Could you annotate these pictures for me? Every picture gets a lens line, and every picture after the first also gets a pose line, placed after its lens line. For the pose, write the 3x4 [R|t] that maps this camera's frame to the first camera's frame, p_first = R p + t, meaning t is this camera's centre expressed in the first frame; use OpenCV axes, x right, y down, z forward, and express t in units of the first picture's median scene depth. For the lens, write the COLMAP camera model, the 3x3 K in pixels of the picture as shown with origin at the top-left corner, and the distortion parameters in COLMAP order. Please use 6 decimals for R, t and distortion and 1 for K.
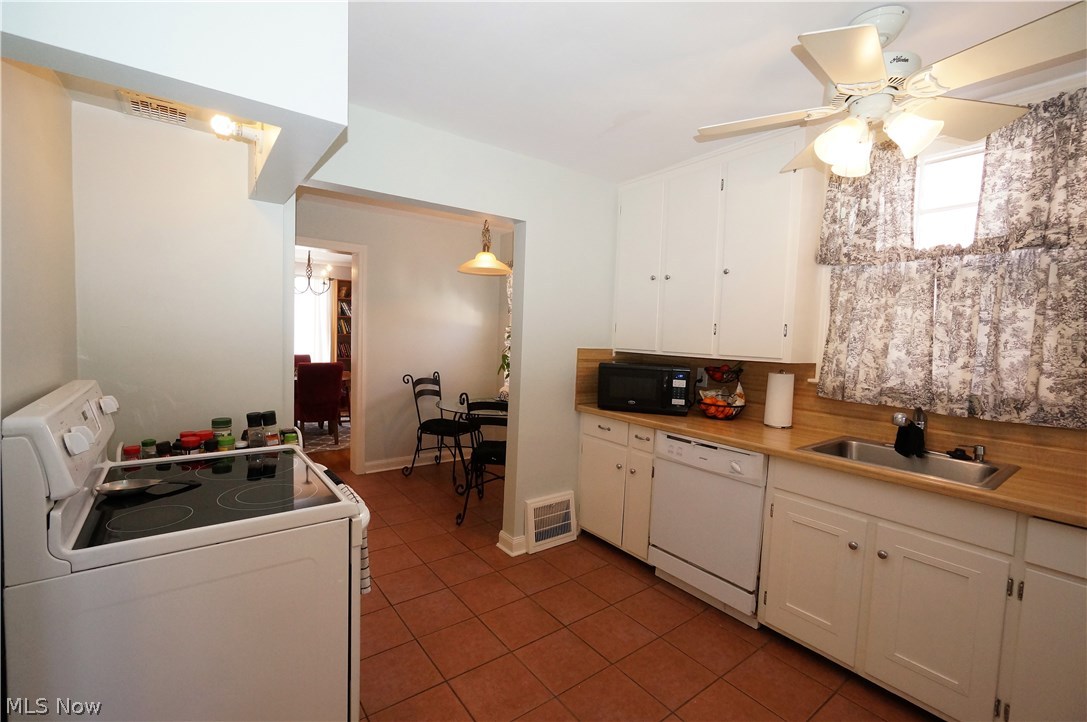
lens RADIAL K [[476.7, 0, 543.5], [0, 476.7, 361.0], [0, 0, 1]] dist [-0.002198, -0.000157]
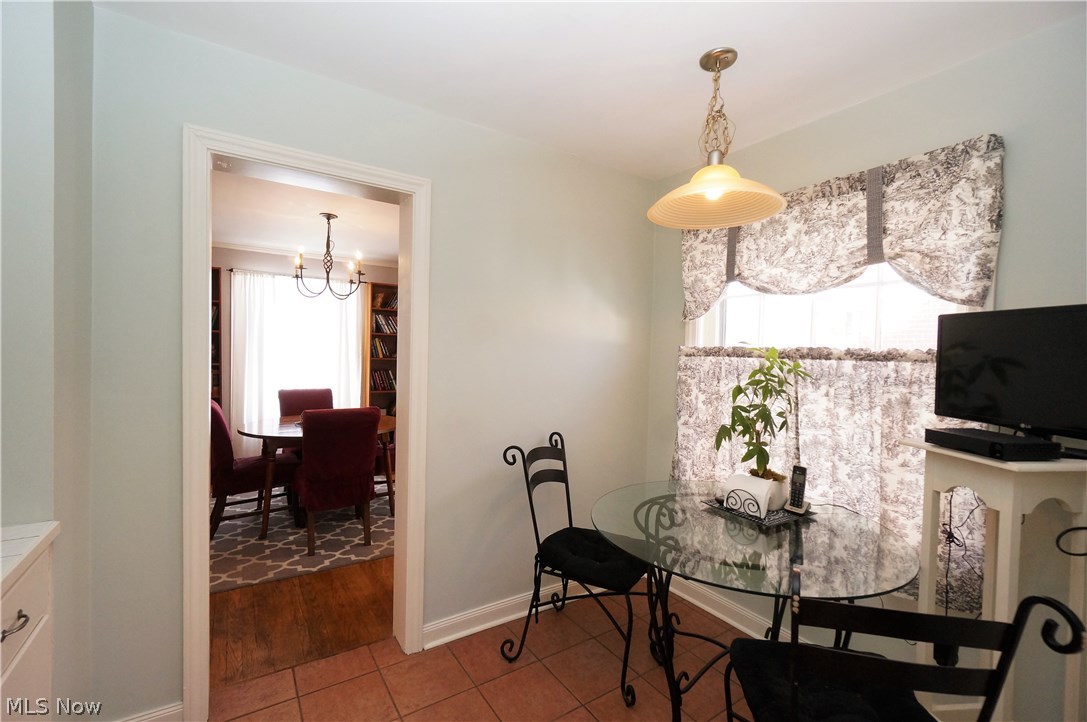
lens RADIAL K [[469.2, 0, 543.5], [0, 469.2, 361.0], [0, 0, 1]] dist [0.000016, 0.000014]
pose [[0.998392, -0.011335, -0.055544, -0.189327], [0.008494, 0.998656, -0.051123, -0.026494], [0.056049, 0.050568, 0.997147, 0.439448]]
